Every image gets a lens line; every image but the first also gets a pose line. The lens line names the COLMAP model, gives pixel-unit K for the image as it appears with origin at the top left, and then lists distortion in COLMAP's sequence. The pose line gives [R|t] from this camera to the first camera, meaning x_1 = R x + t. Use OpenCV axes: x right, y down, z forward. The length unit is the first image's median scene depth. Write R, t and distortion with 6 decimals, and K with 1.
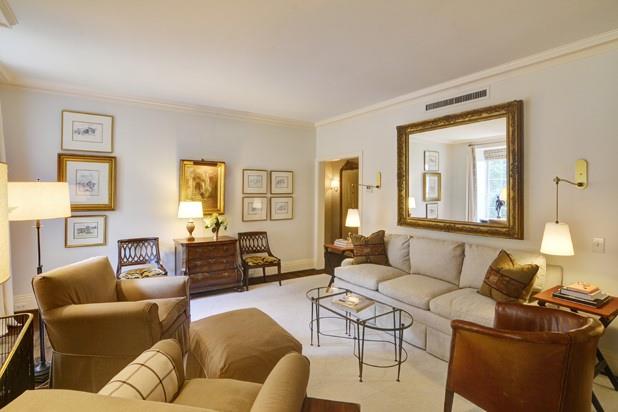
lens RADIAL K [[304.0, 0, 308.3], [0, 304.0, 189.5], [0, 0, 1]] dist [-0.001354, -0.000028]
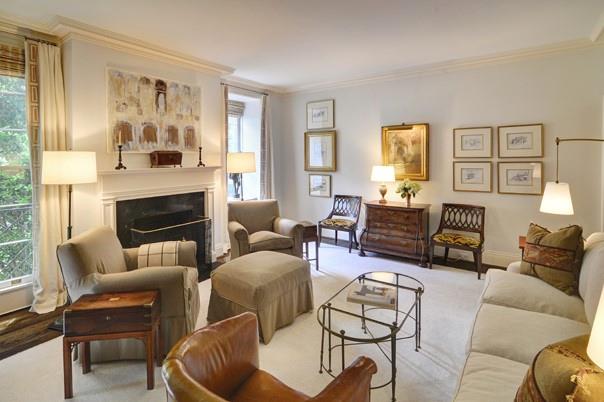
lens RADIAL K [[319.3, 0, 300.1], [0, 319.3, 159.2], [0, 0, 1]] dist [-0.000481, 0.000149]
pose [[0.365785, -0.006642, -0.930676, 0.507355], [0.018639, 0.999826, 0.000191, 0.010341], [0.930513, -0.017417, 0.365845, 0.314598]]
